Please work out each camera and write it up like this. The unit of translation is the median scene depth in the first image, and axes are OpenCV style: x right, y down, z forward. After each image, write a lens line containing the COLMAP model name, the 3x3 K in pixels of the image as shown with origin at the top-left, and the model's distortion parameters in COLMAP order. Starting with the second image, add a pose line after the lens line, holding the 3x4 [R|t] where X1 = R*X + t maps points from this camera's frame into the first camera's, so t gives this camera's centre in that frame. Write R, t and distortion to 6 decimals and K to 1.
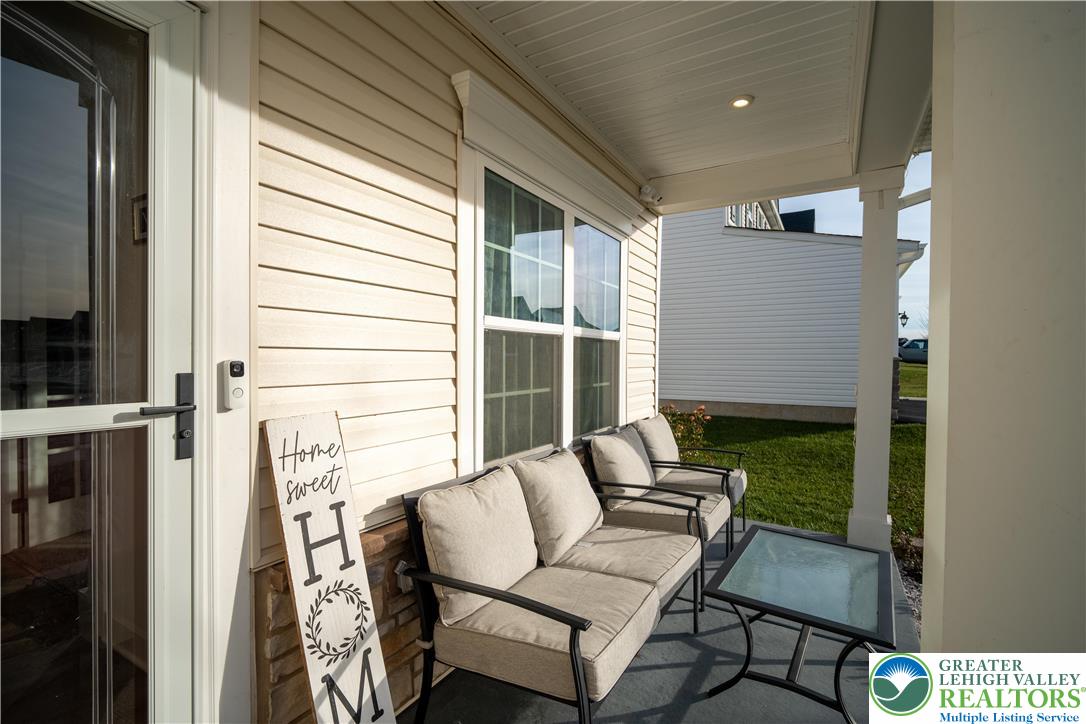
lens RADIAL K [[491.8, 0, 543.0], [0, 491.8, 362.0], [0, 0, 1]] dist [-0.005063, -0.000581]
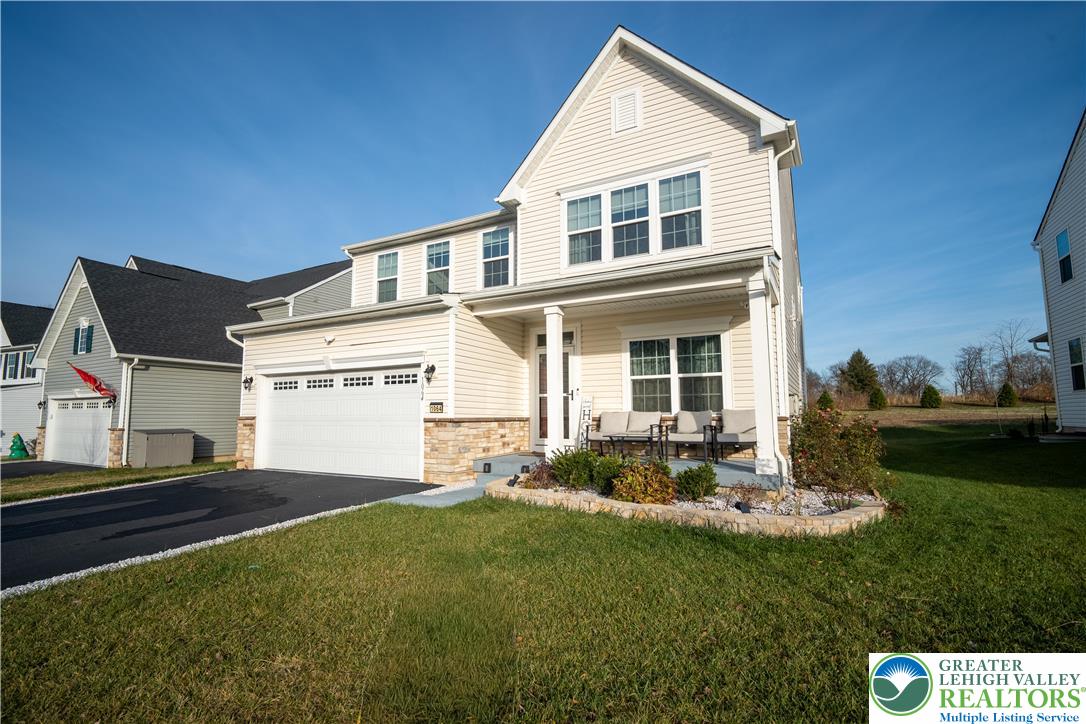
lens RADIAL K [[500.8, 0, 543.0], [0, 500.8, 362.0], [0, 0, 1]] dist [0.000106, 0.000017]
pose [[0.039526, -0.112265, -0.992892, 4.333747], [-0.003757, 0.993645, -0.112500, 0.281214], [0.999211, 0.008177, 0.038853, 0.069797]]
